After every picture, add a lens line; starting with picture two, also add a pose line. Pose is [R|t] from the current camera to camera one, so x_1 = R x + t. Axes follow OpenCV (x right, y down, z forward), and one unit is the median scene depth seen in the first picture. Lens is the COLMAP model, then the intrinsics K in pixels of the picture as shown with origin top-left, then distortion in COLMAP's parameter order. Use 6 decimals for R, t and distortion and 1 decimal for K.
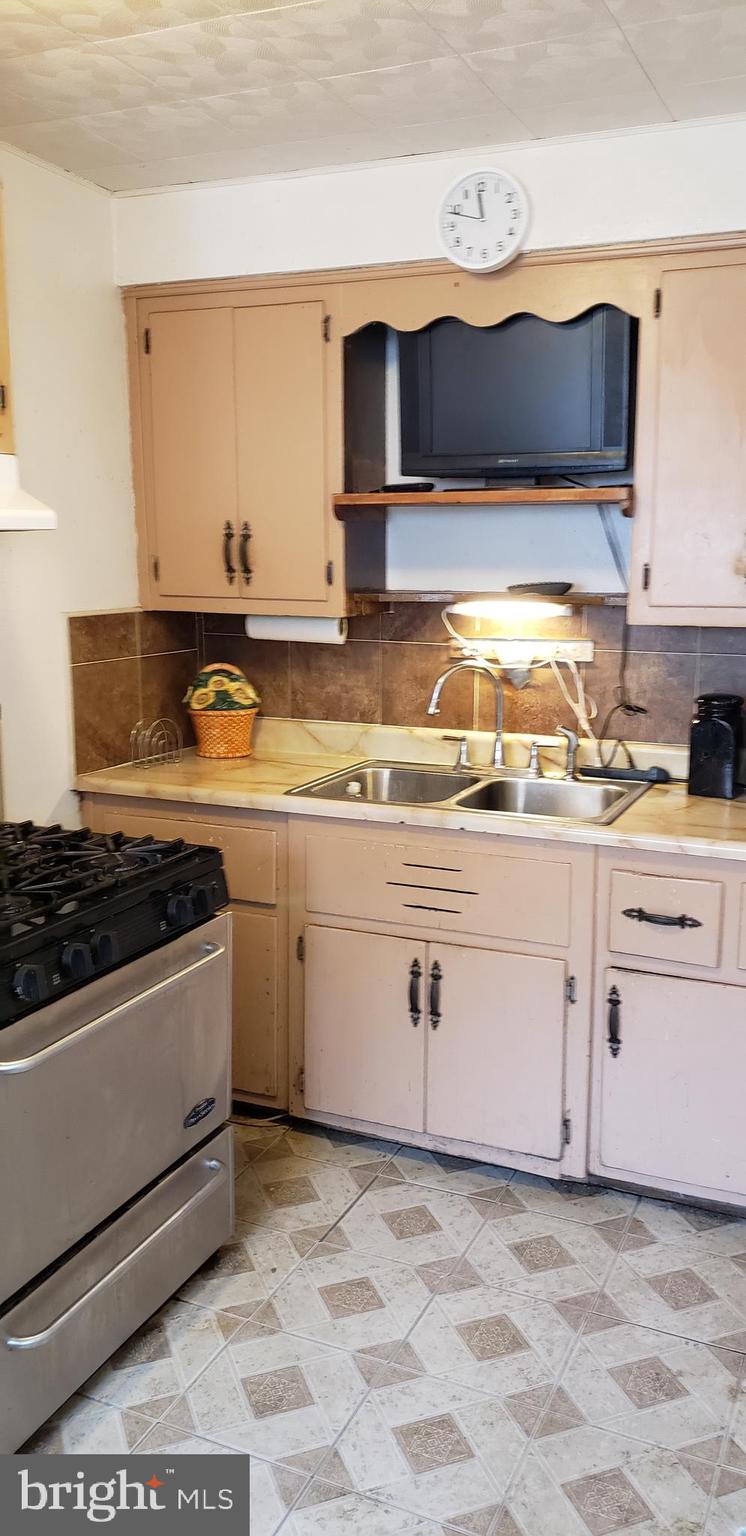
lens RADIAL K [[1209.6, 0, 383.7], [0, 1209.6, 769.5], [0, 0, 1]] dist [0.037925, -0.018893]
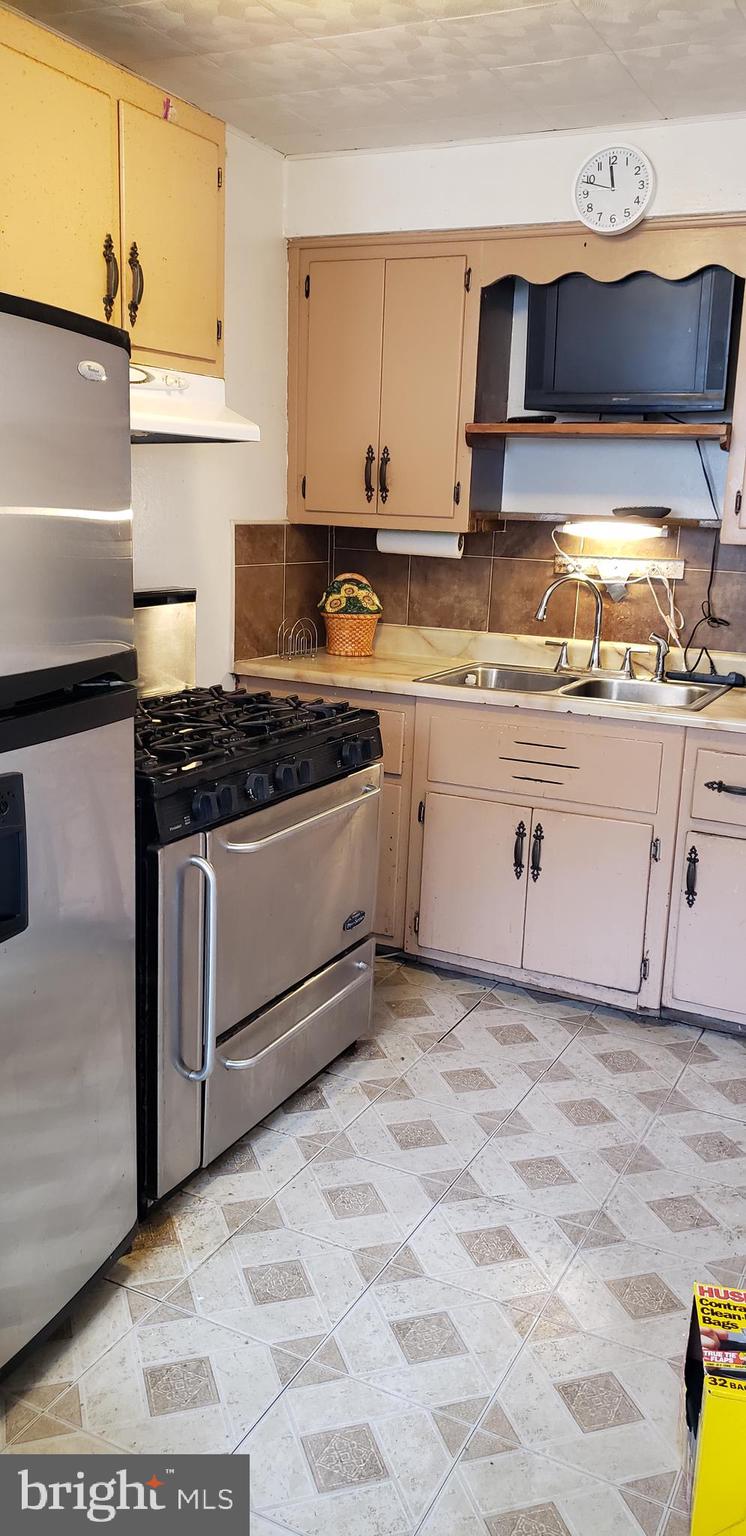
lens RADIAL K [[1209.6, 0, 362.9], [0, 1209.6, 765.5], [0, 0, 1]] dist [0.037925, -0.018893]
pose [[0.998064, 0.044744, -0.043205, -0.080644], [-0.043270, 0.998468, 0.034484, 0.067326], [0.044682, -0.032548, 0.998471, -0.187661]]
